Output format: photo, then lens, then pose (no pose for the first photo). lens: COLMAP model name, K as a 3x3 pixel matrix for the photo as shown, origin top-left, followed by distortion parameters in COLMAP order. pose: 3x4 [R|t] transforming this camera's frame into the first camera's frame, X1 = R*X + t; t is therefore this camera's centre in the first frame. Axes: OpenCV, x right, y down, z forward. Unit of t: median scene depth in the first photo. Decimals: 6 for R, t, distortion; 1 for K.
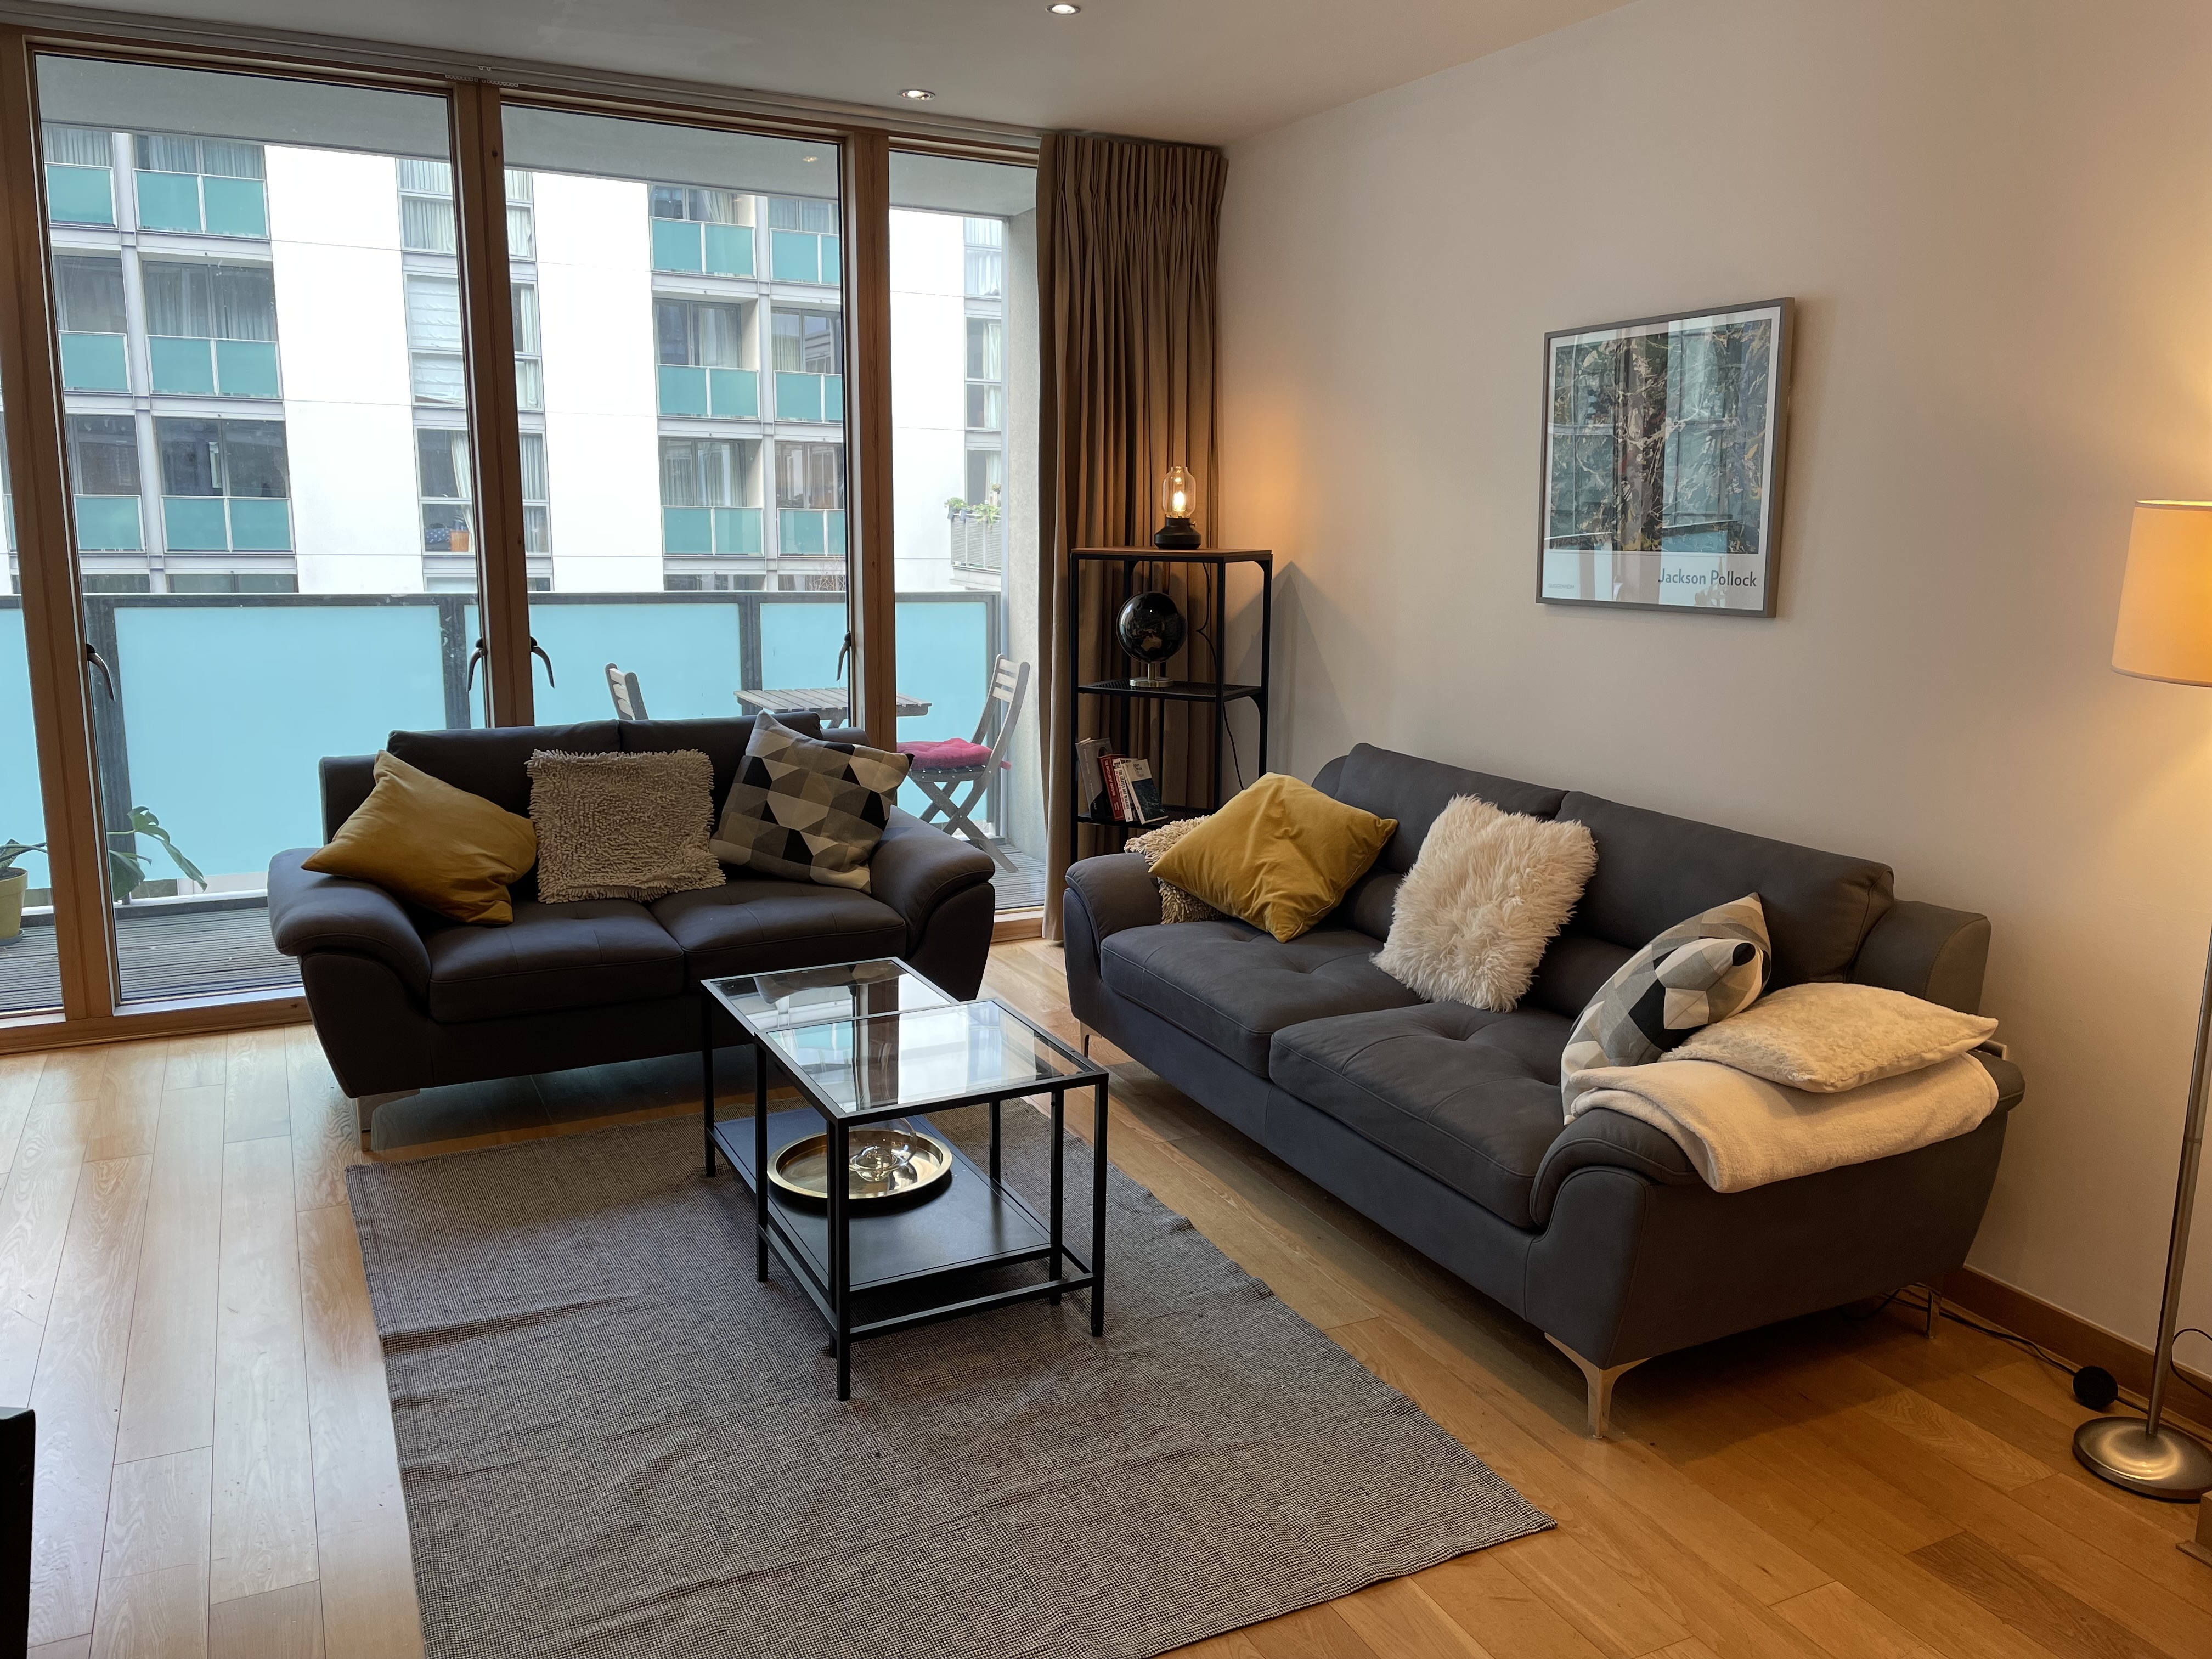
lens RADIAL K [[1666.6, 0, 1122.8], [0, 1666.6, 816.7], [0, 0, 1]] dist [0.099411, -0.125919]
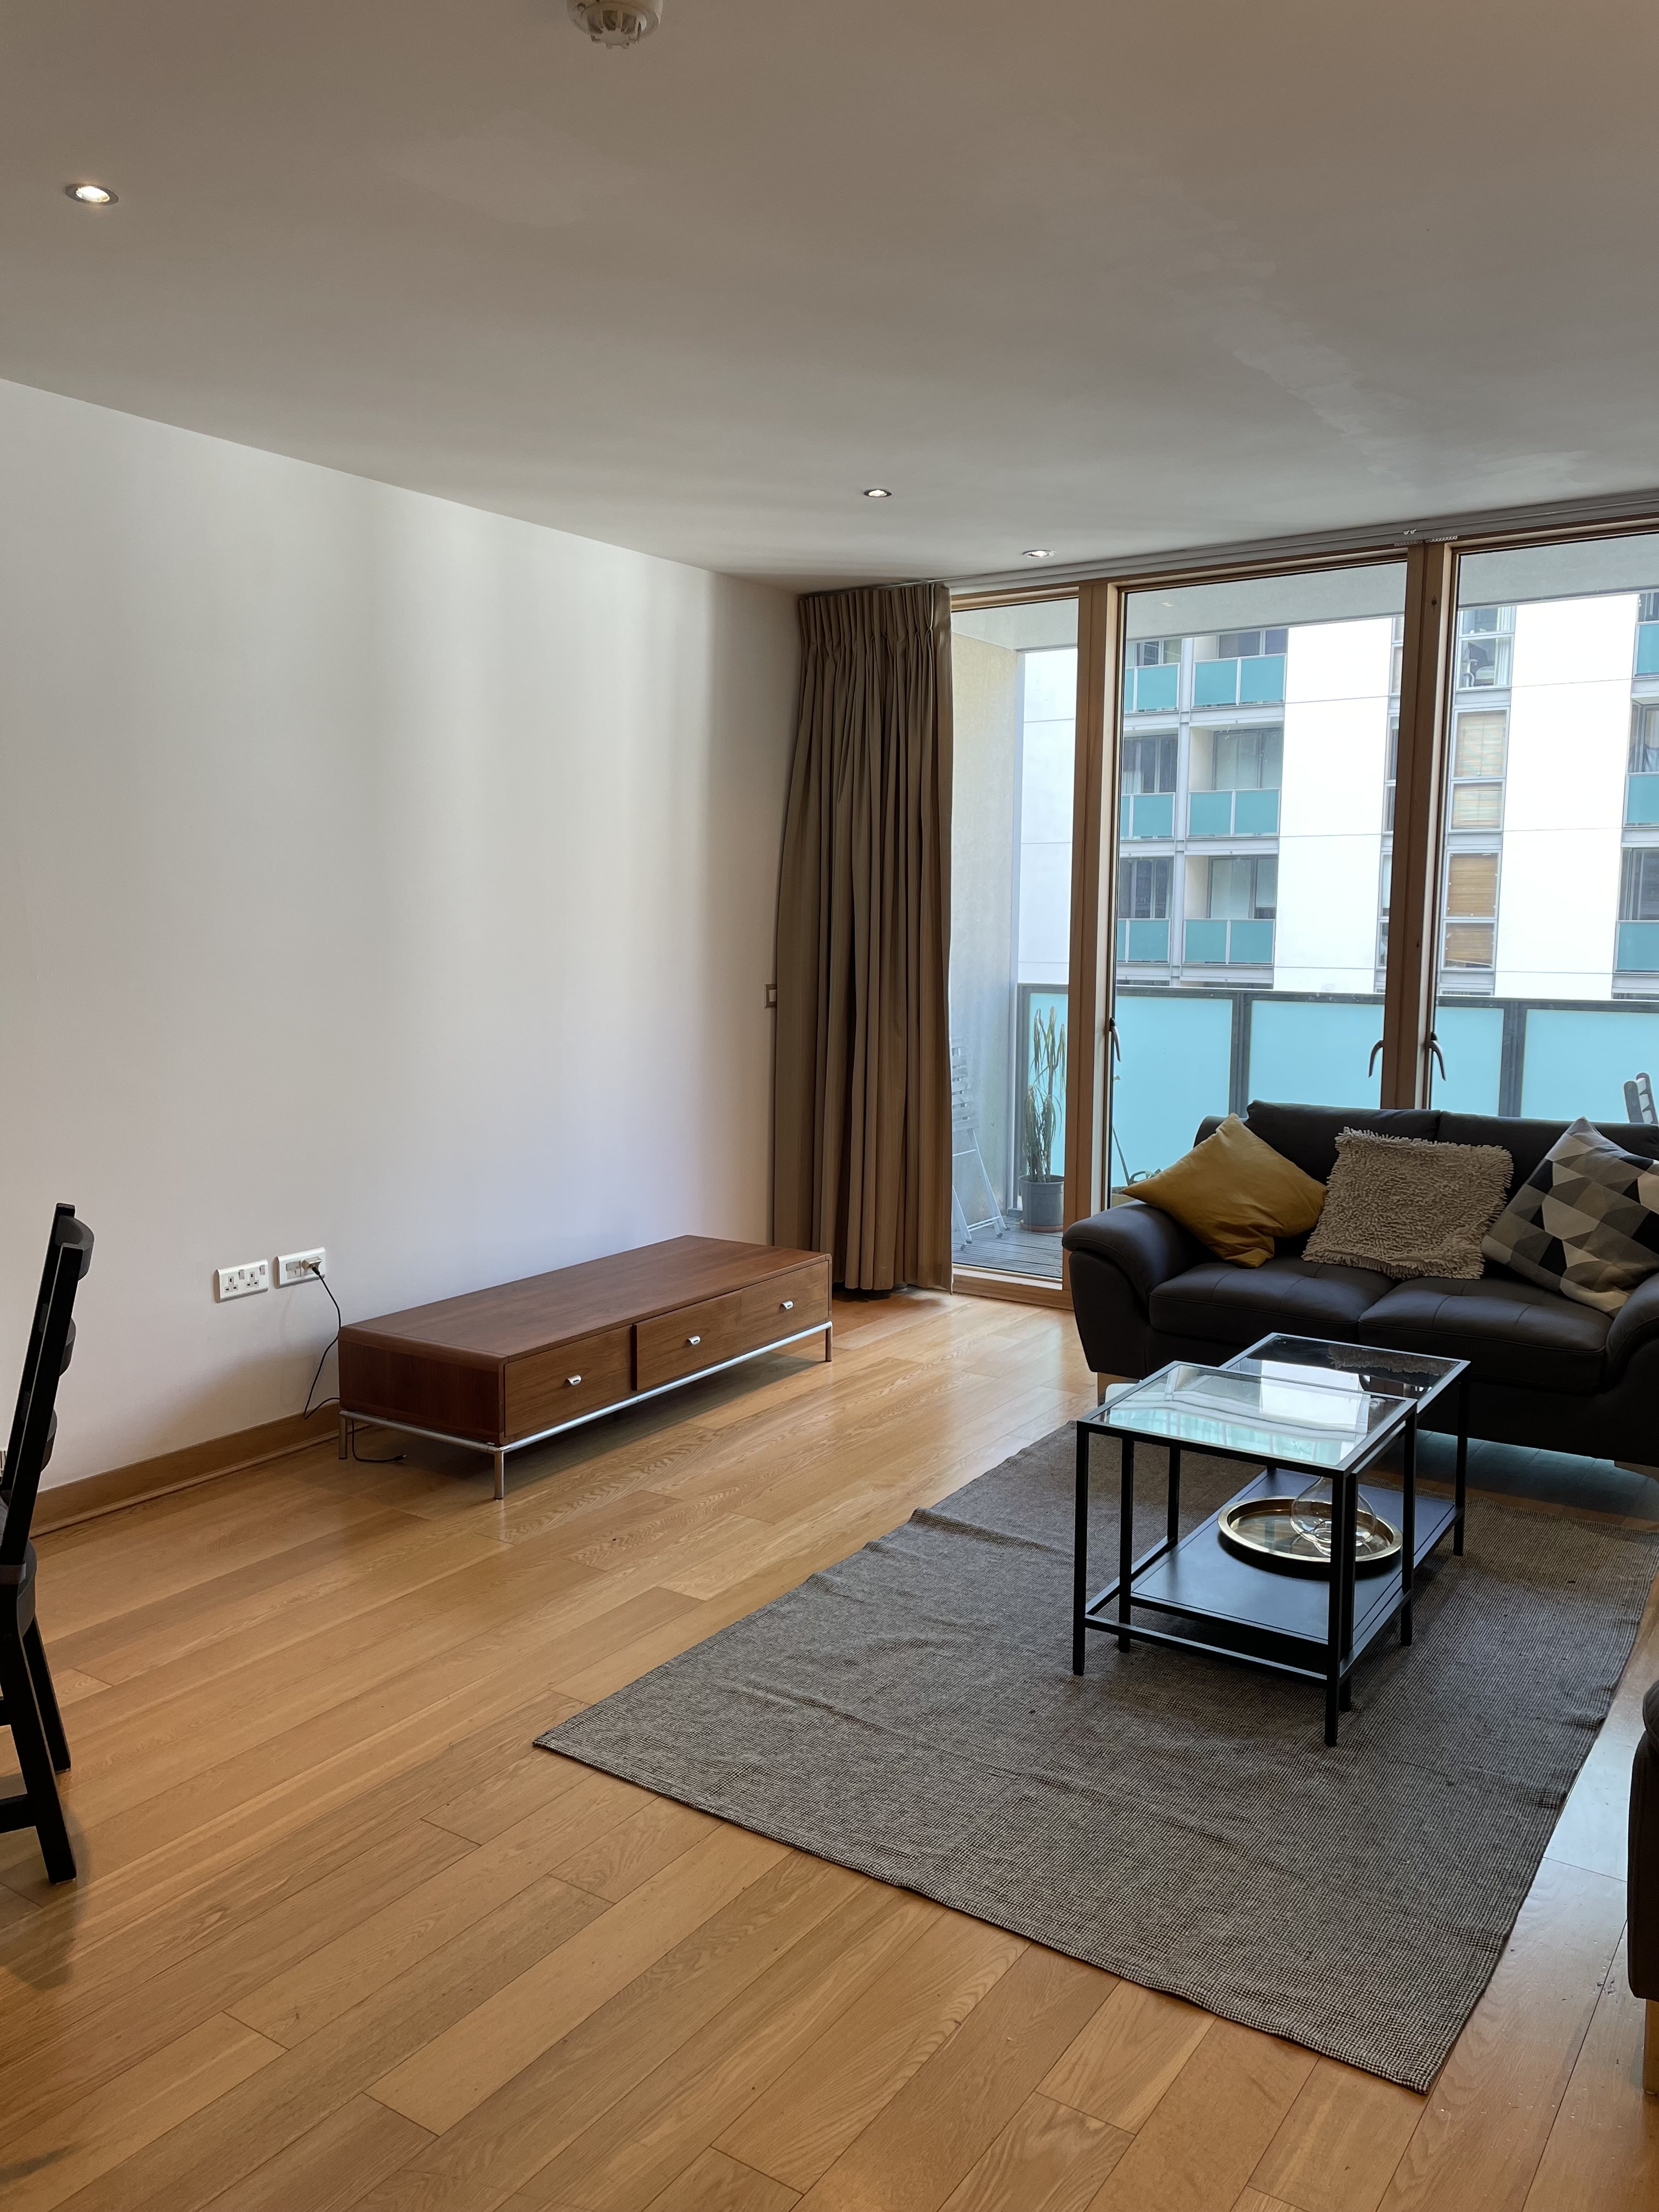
lens RADIAL K [[1661.2, 0, 829.5], [0, 1661.2, 1106.0], [0, 0, 1]] dist [0.096806, -0.118177]
pose [[0.487097, 0.089319, -0.868769, 0.437006], [-0.158121, 0.987336, 0.012854, -0.013523], [0.858915, 0.131109, 0.495051, 0.151517]]
